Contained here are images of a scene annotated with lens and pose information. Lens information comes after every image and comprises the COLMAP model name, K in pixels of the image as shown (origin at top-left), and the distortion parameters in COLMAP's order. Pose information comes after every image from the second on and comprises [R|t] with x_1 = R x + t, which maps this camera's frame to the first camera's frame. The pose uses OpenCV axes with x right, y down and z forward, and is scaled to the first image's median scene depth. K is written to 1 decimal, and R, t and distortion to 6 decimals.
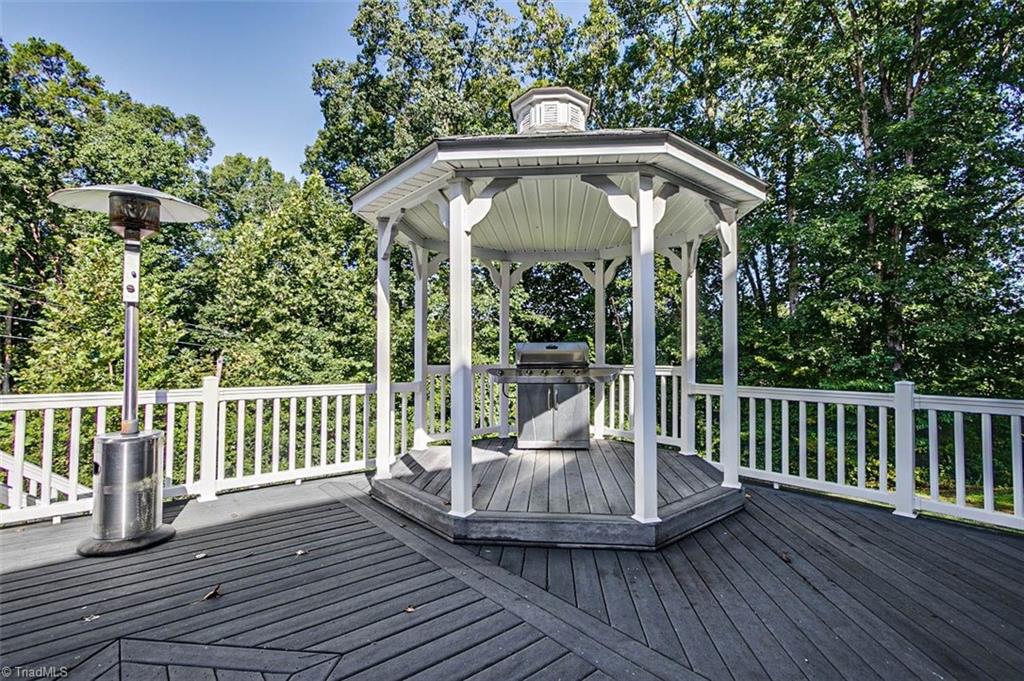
lens RADIAL K [[470.9, 0, 512.7], [0, 470.9, 341.1], [0, 0, 1]] dist [-0.002871, -0.000464]
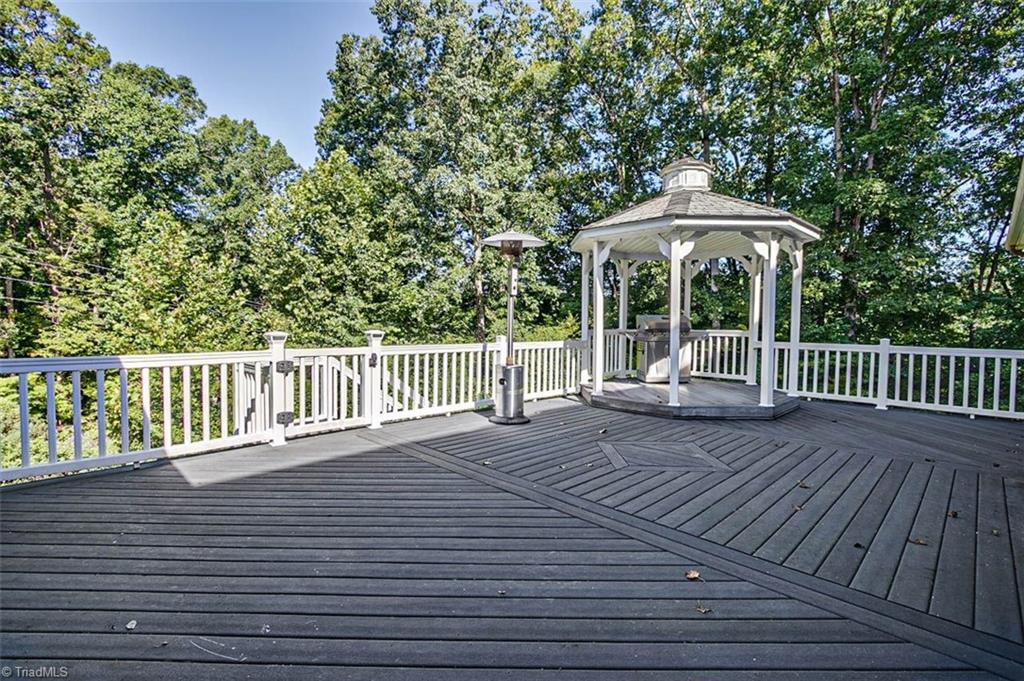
lens RADIAL K [[470.9, 0, 510.7], [0, 470.9, 341.8], [0, 0, 1]] dist [-0.002871, -0.000464]
pose [[0.996832, 0.000622, 0.079531, -0.137736], [-0.006469, 0.997291, 0.073274, -0.005163], [-0.079270, -0.073557, 0.994136, -0.127807]]
